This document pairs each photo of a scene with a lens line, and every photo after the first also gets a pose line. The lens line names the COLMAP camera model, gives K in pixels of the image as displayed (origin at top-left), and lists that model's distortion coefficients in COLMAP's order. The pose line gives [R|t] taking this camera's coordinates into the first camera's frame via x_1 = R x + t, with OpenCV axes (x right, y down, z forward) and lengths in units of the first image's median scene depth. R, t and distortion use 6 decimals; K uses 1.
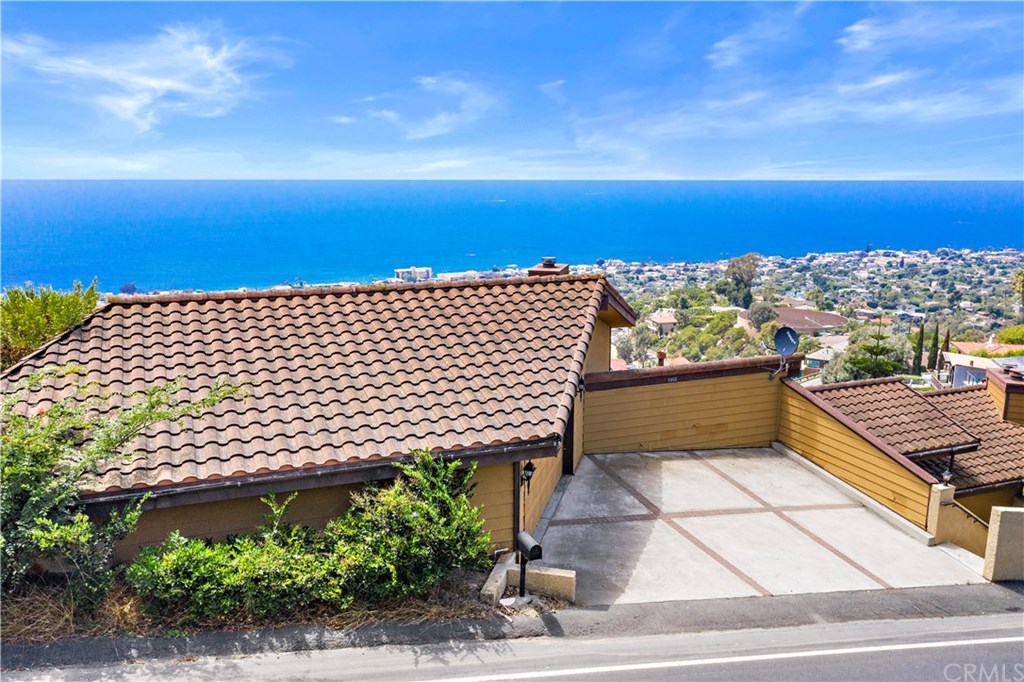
lens RADIAL K [[851.9, 0, 510.0], [0, 851.9, 339.9], [0, 0, 1]] dist [0.000006, 0.007447]
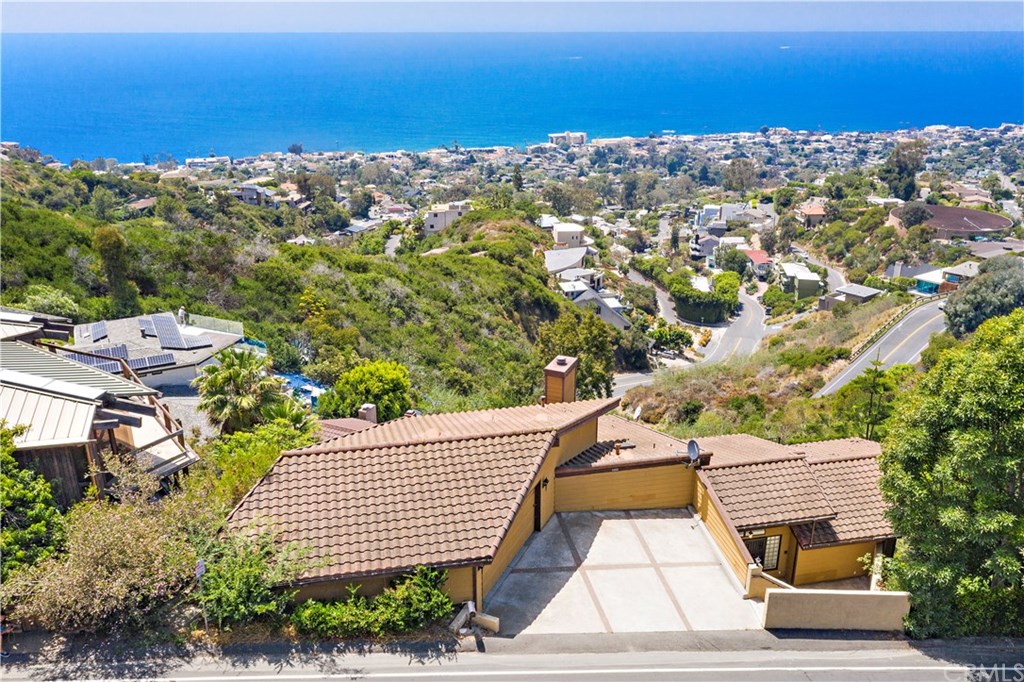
lens RADIAL K [[851.9, 0, 510.0], [0, 851.9, 339.9], [0, 0, 1]] dist [0.000006, 0.007447]
pose [[0.983388, 0.059228, -0.171579, 0.272564], [-0.030823, 0.986026, 0.163713, -0.473774], [0.178878, -0.155705, 0.971472, -0.571607]]
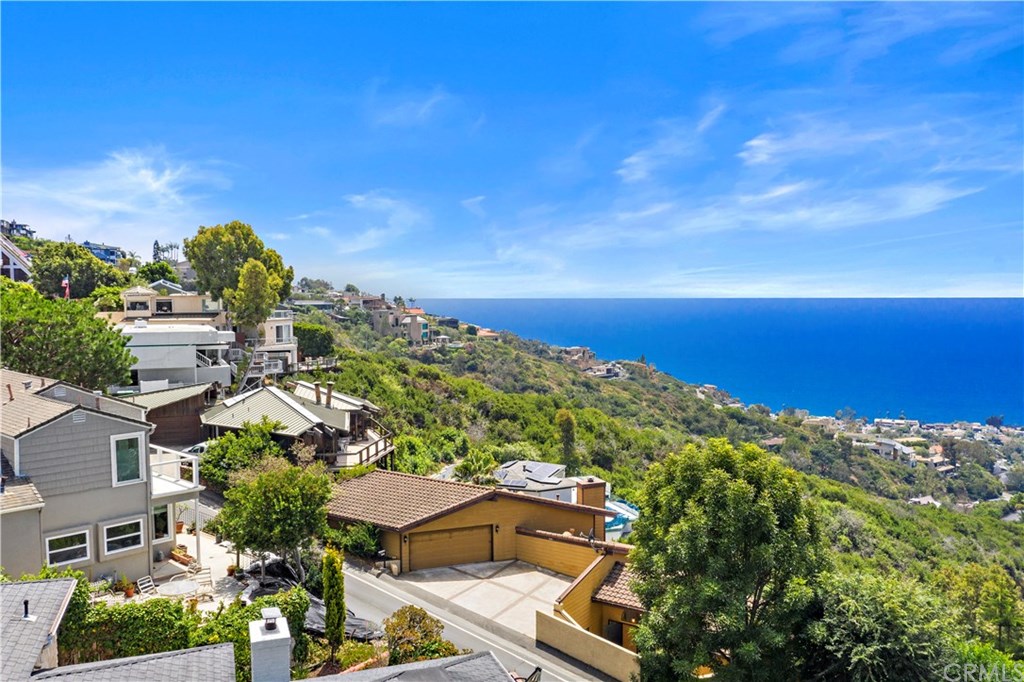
lens RADIAL K [[828.0, 0, 530.9], [0, 828.0, 341.4], [0, 0, 1]] dist [-0.002126, 0.000869]
pose [[0.564670, 0.042264, -0.824234, 2.165765], [-0.161294, 0.985082, -0.059988, -0.368318], [0.809402, 0.166818, 0.563063, -0.454003]]
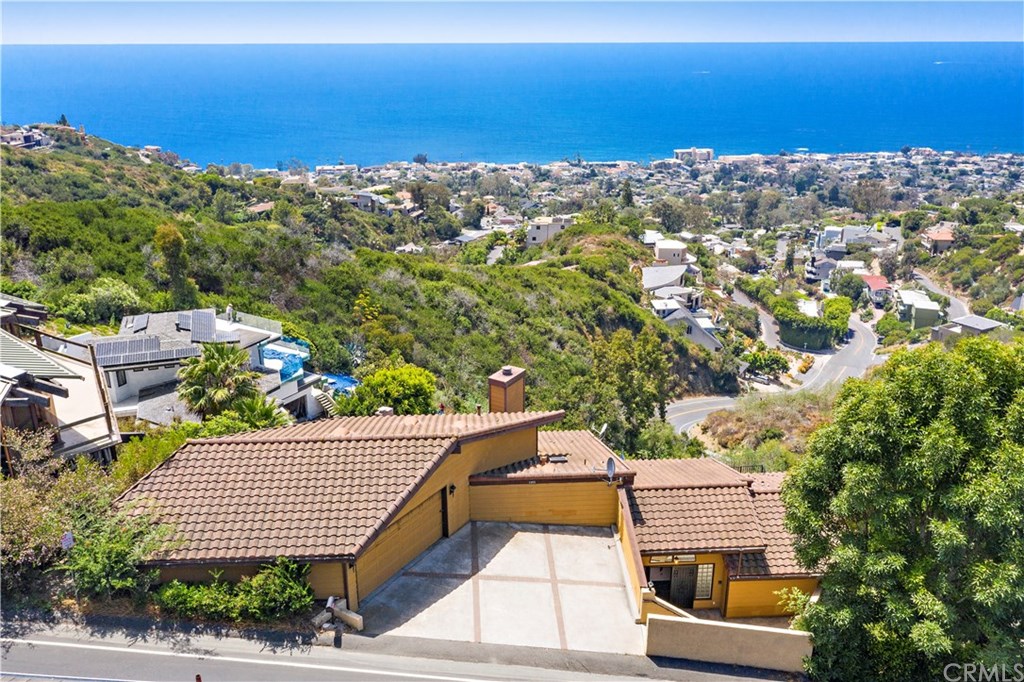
lens RADIAL K [[859.1, 0, 512.0], [0, 859.1, 341.0], [0, 0, 1]] dist [0.002345, 0.002564]
pose [[0.946750, 0.105733, -0.304114, 0.649762], [-0.060486, 0.986131, 0.154554, -0.482352], [0.316237, -0.127929, 0.940015, -0.498657]]
